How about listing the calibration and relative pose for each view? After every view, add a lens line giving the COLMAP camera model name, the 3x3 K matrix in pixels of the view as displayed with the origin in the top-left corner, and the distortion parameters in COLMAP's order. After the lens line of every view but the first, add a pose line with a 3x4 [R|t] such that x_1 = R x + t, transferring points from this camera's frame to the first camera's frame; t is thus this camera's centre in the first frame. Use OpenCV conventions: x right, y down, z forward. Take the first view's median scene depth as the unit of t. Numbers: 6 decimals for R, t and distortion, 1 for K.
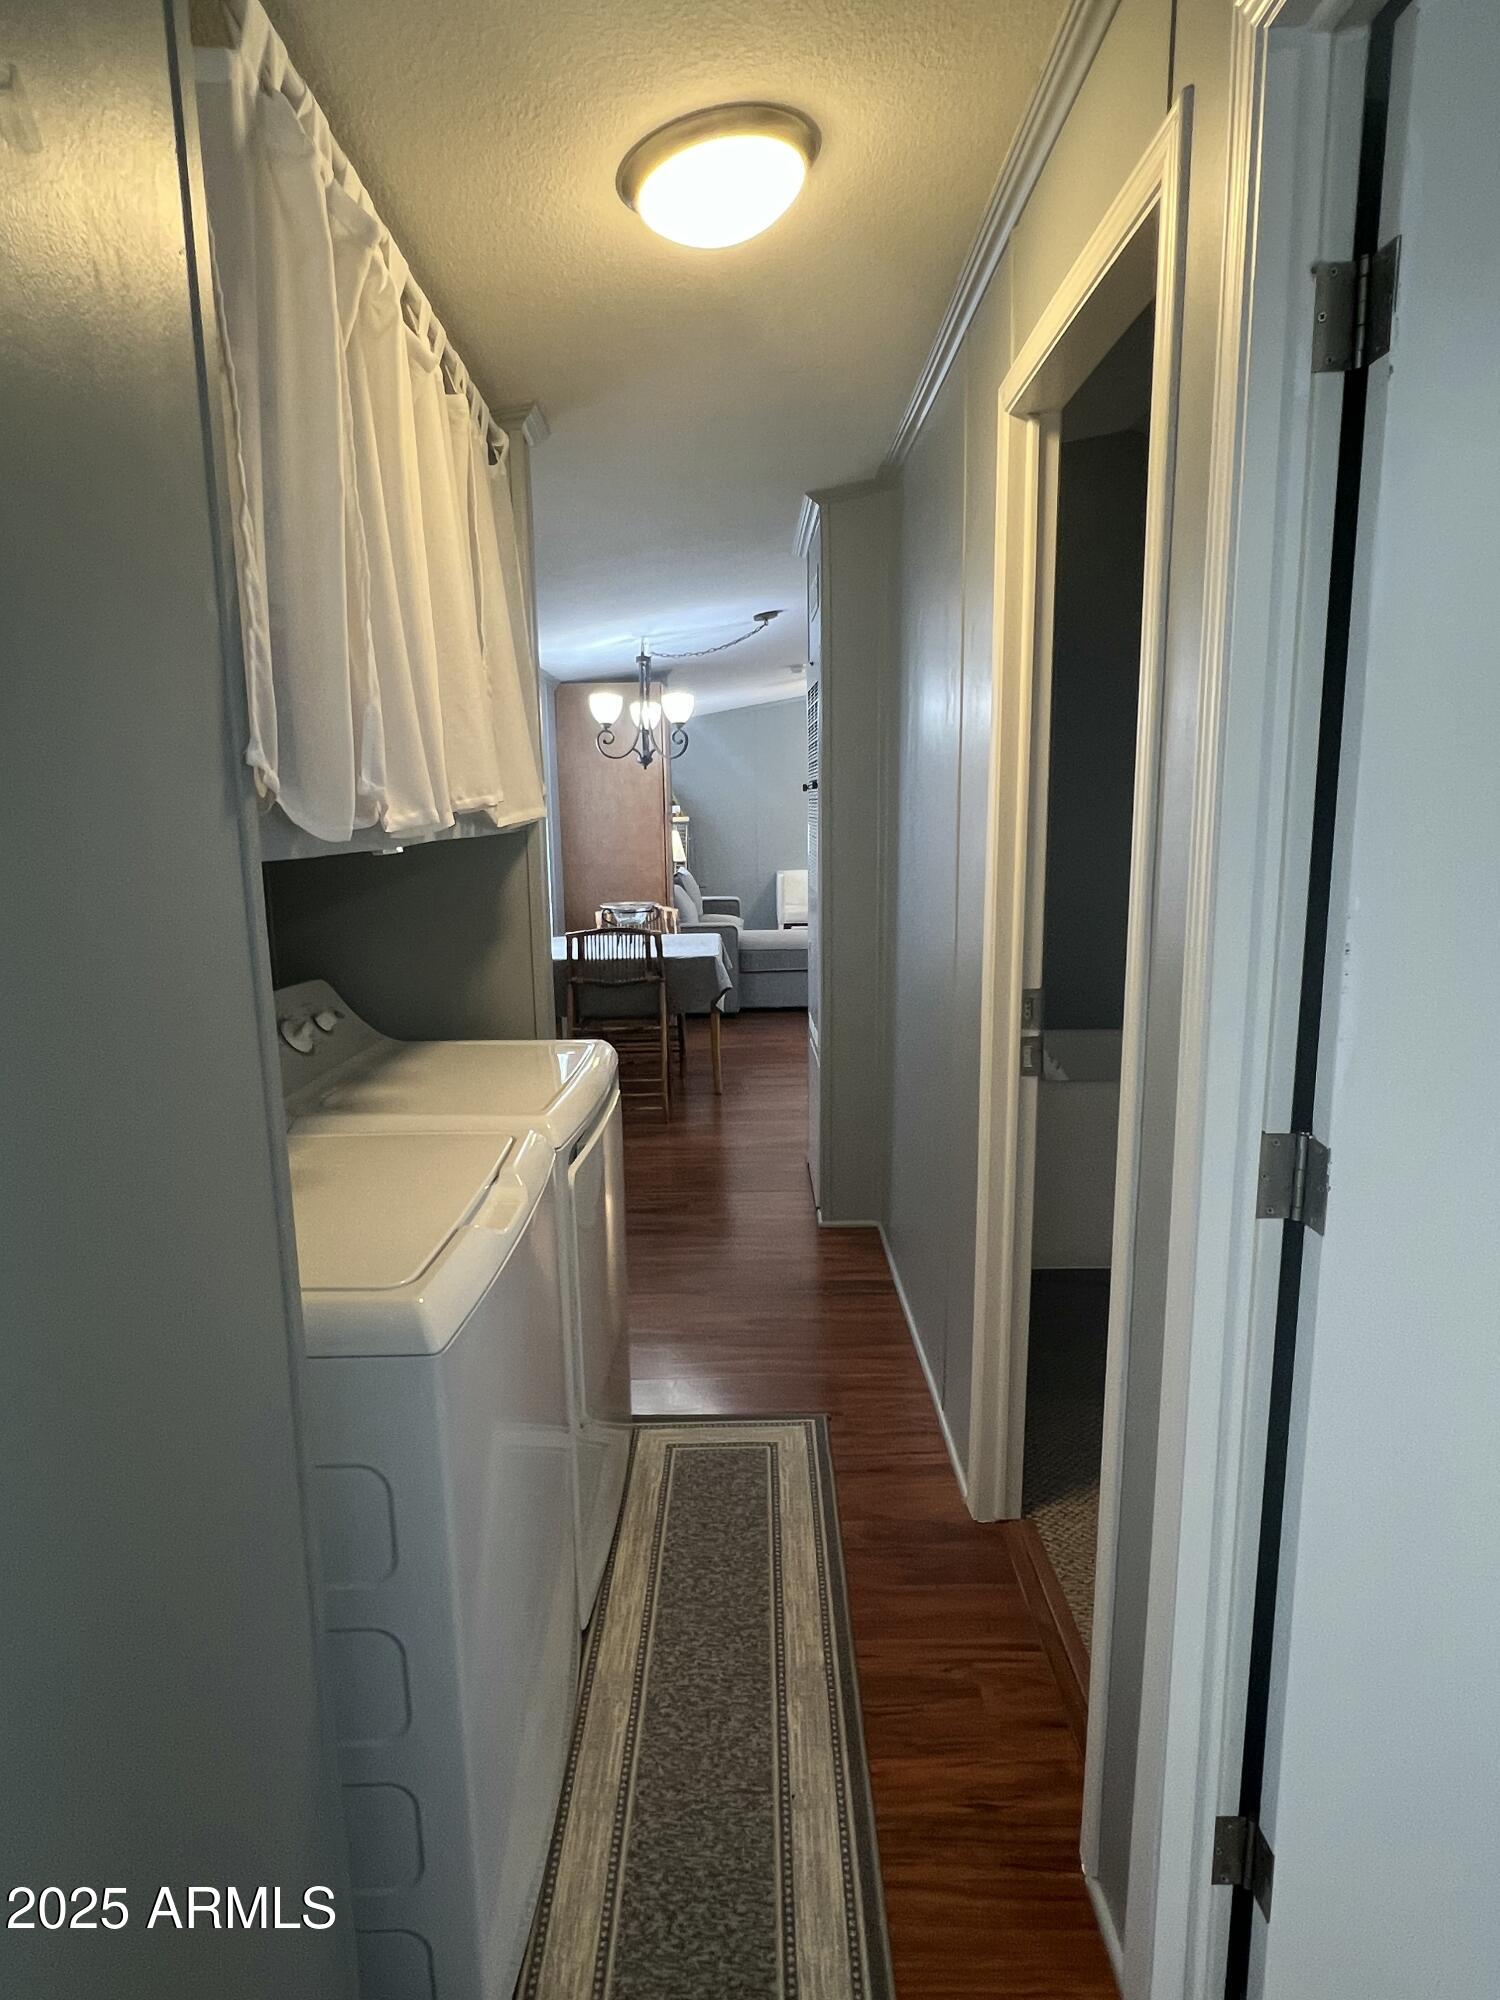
lens RADIAL K [[1103.2, 0, 750.0], [0, 1103.2, 1000.0], [0, 0, 1]] dist [-0.020606, -0.000297]
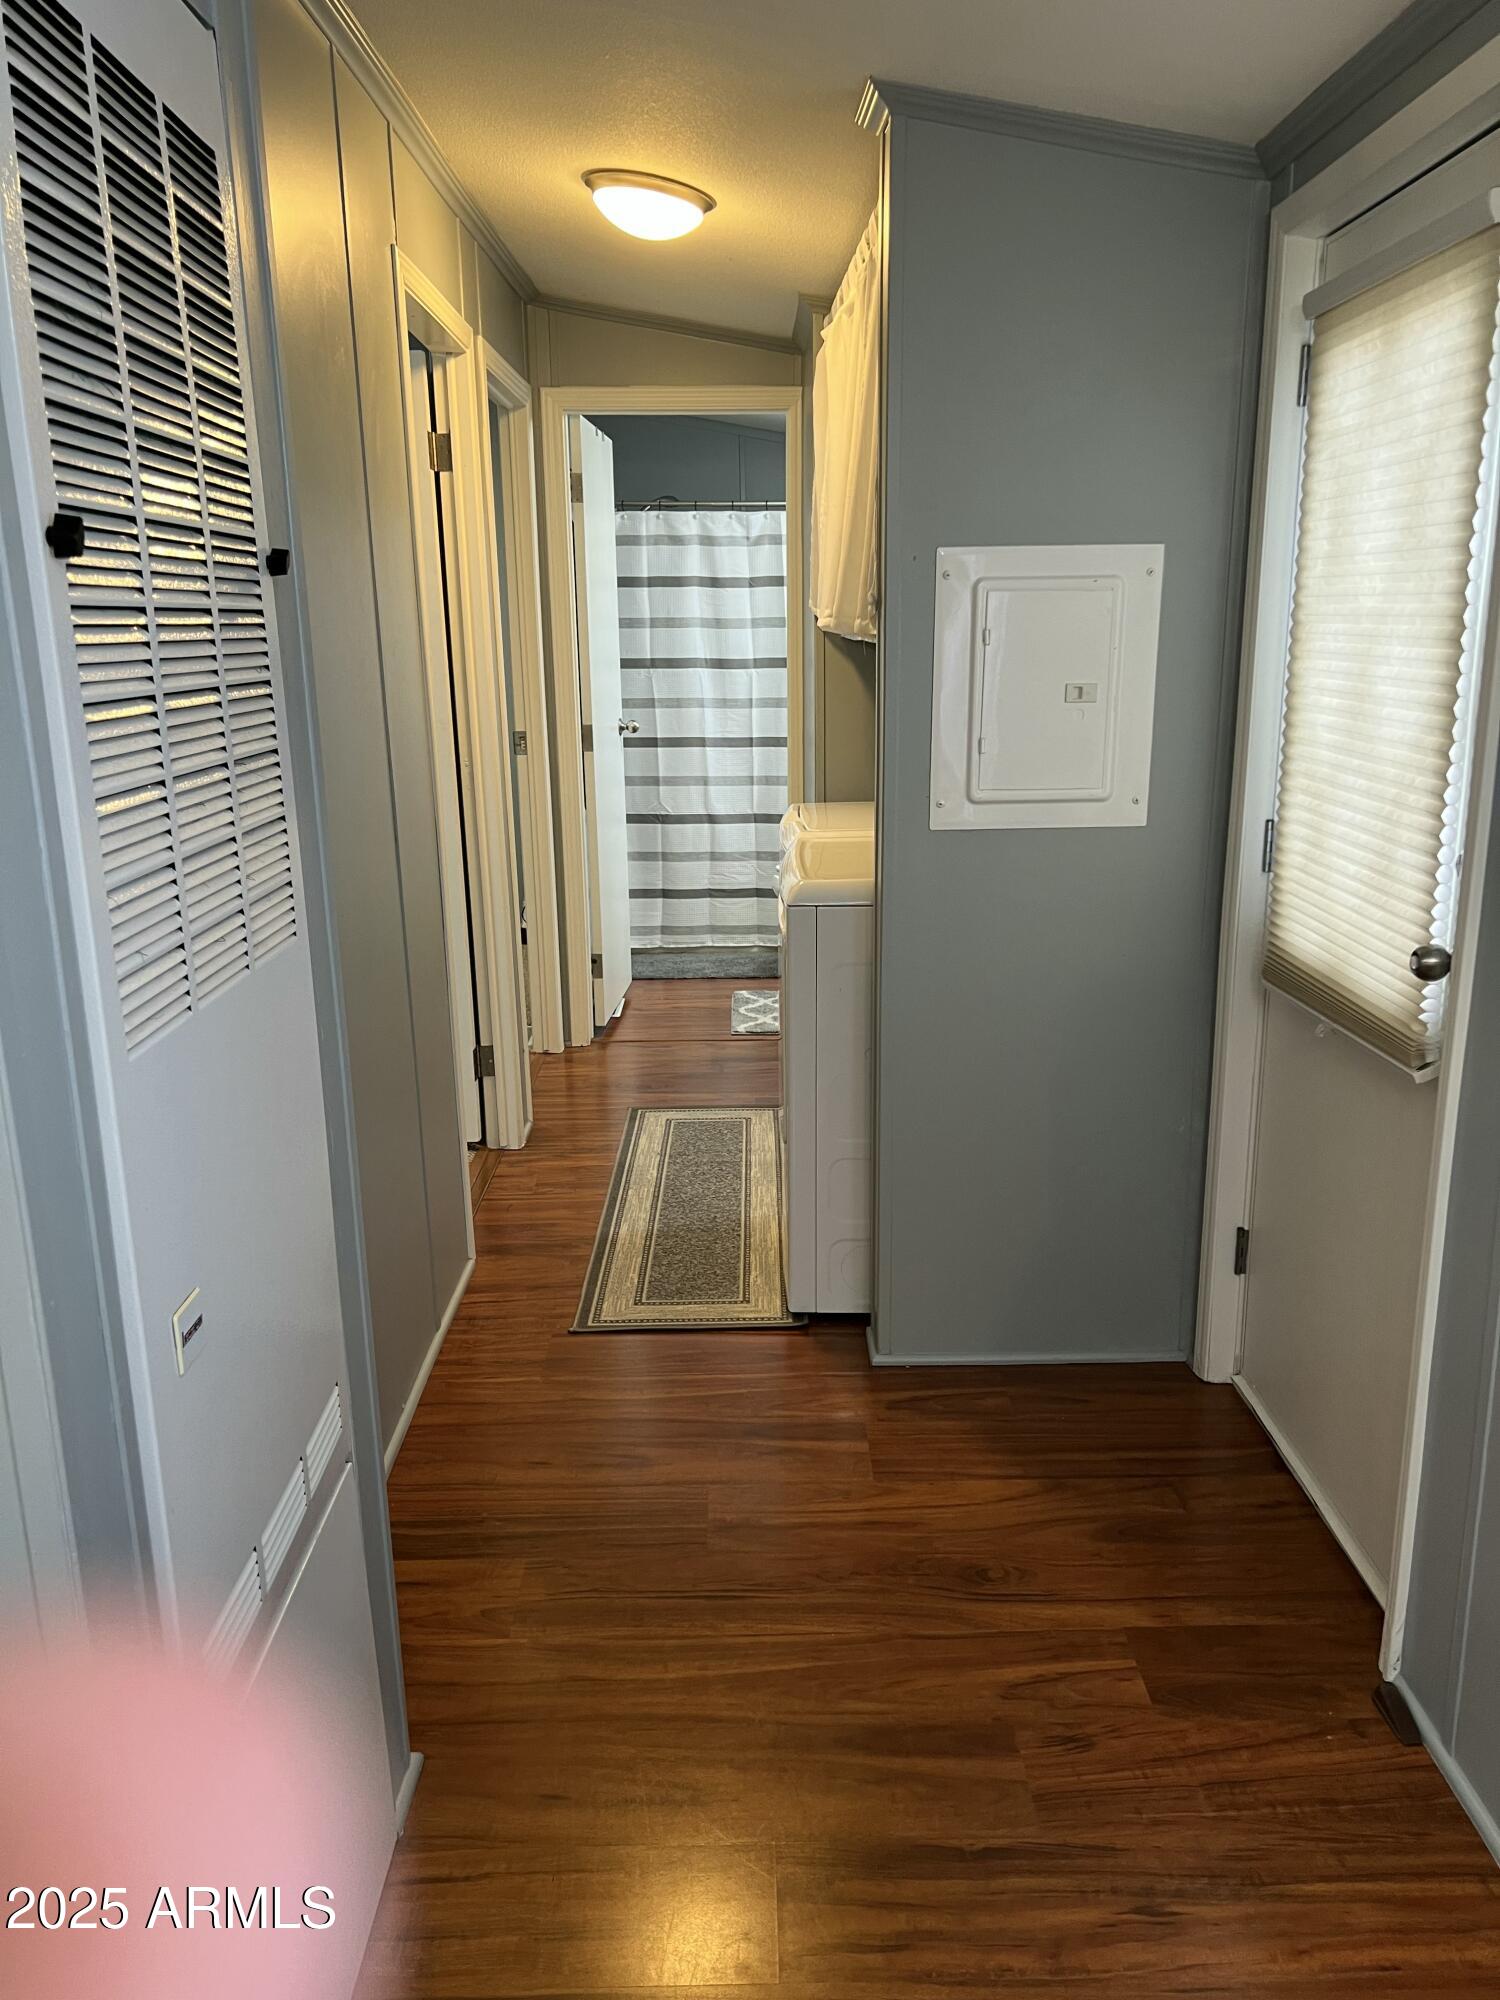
lens RADIAL K [[1480.9, 0, 769.1], [0, 1480.9, 1002.3], [0, 0, 1]] dist [0.015723, 0.001456]
pose [[-0.999603, 0.028028, -0.002765, -0.121909], [0.024376, 0.910159, 0.413542, -0.459953], [0.014107, 0.413311, -0.910481, 2.602116]]
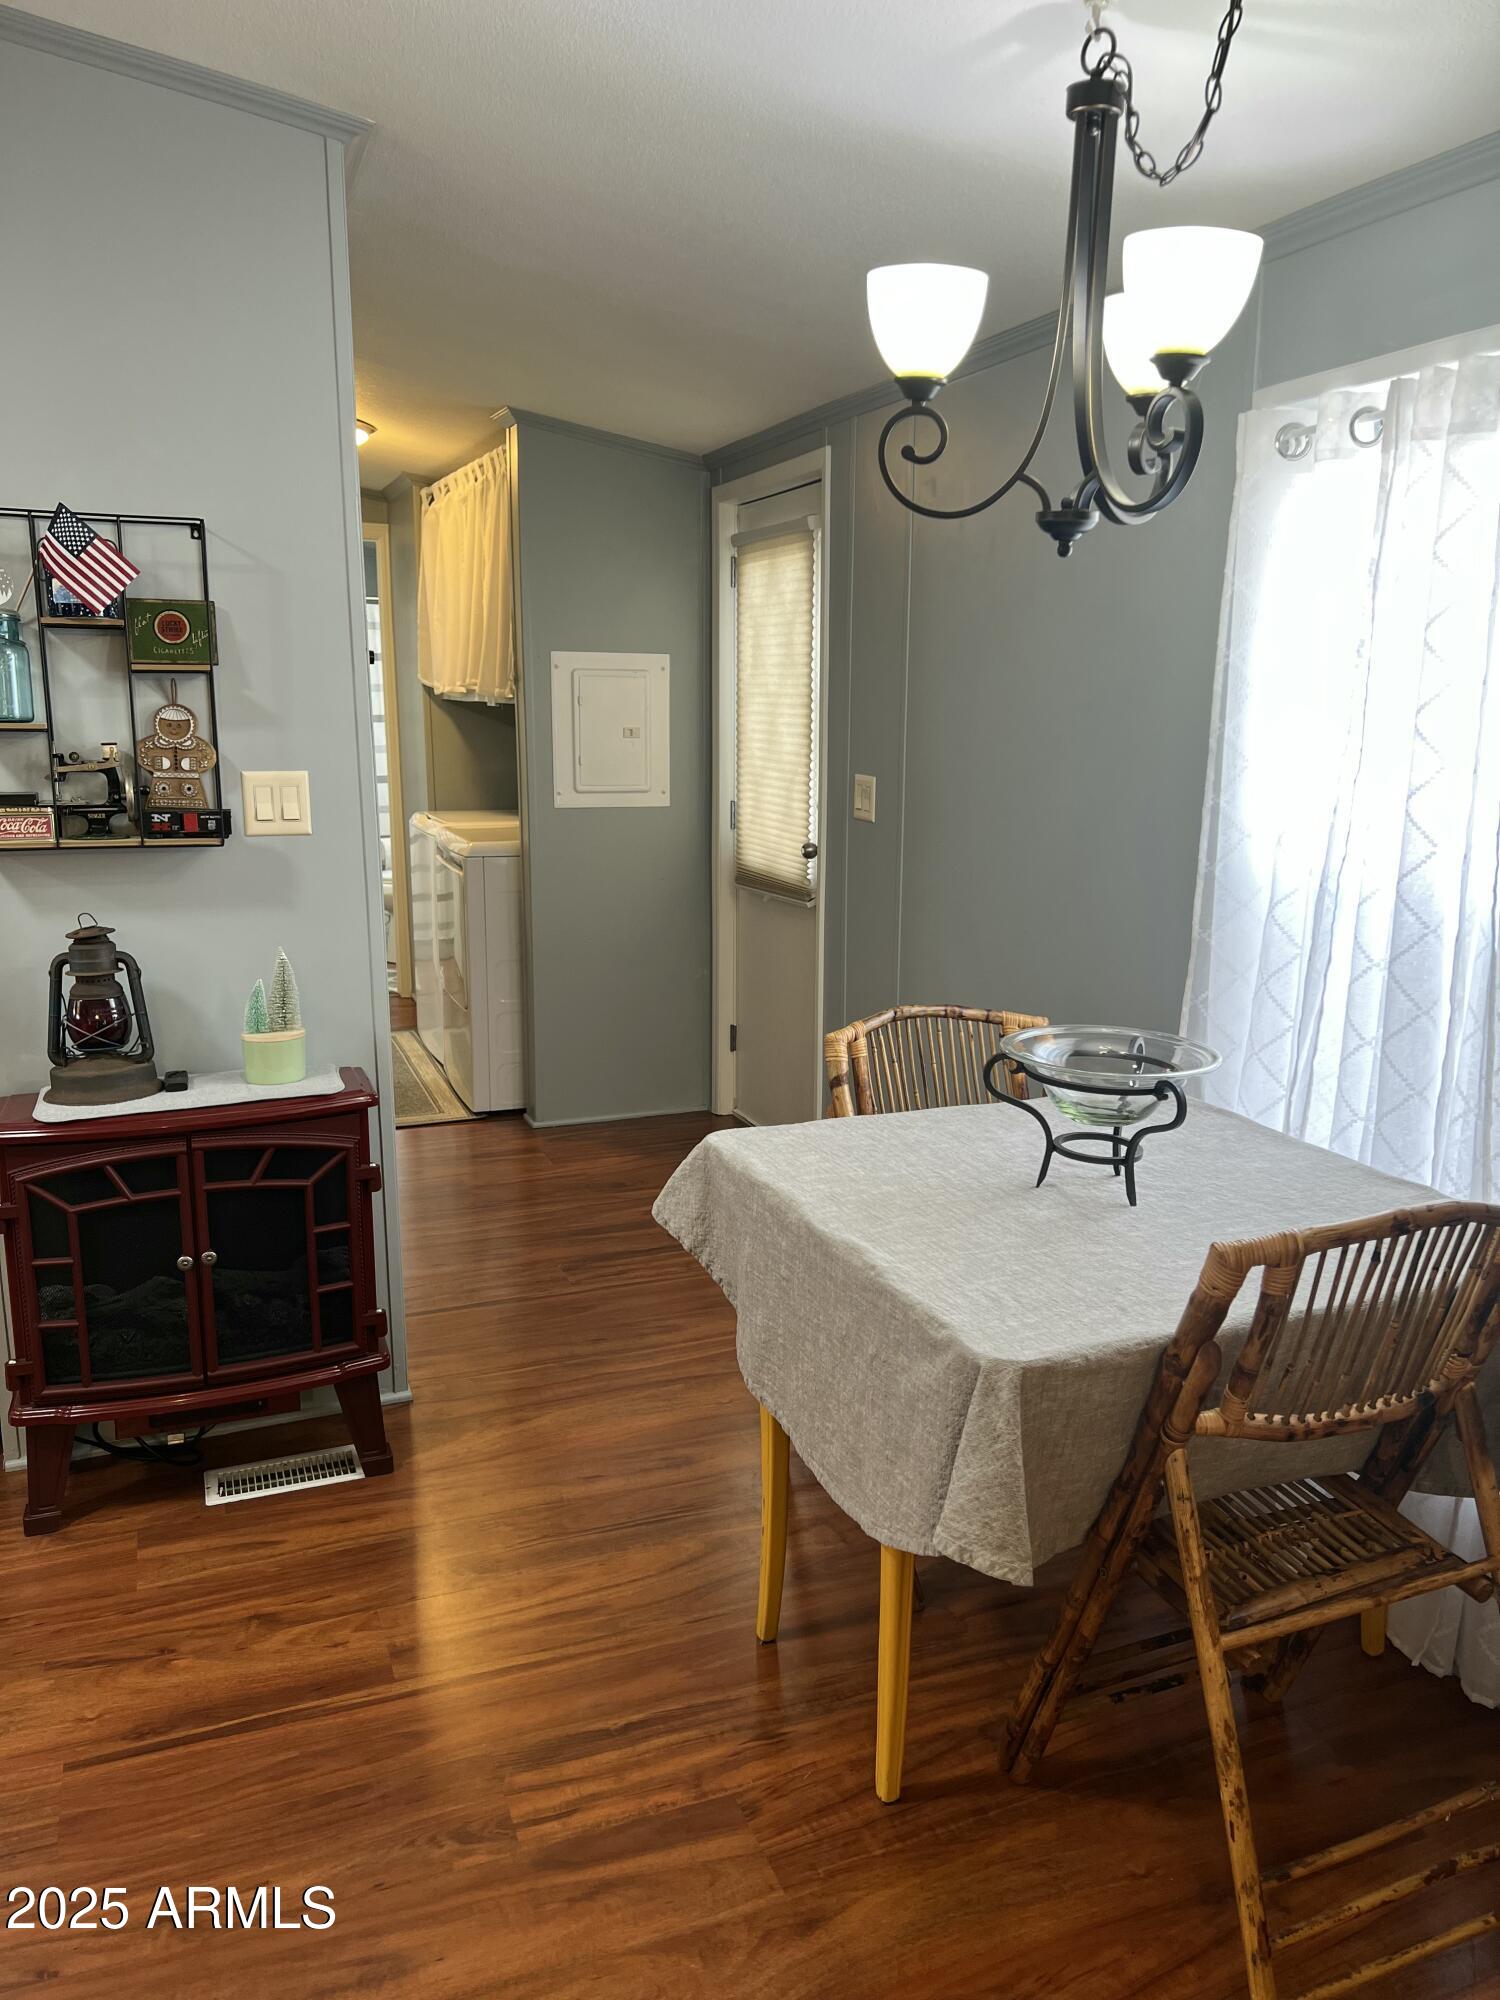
lens RADIAL K [[1484.4, 0, 773.2], [0, 1484.4, 1013.2], [0, 0, 1]] dist [0.105718, -0.152643]
pose [[-0.928956, 0.083915, -0.360554, 0.326077], [-0.059523, 0.927438, 0.369211, -0.662827], [0.365373, 0.364442, -0.856554, 3.718873]]
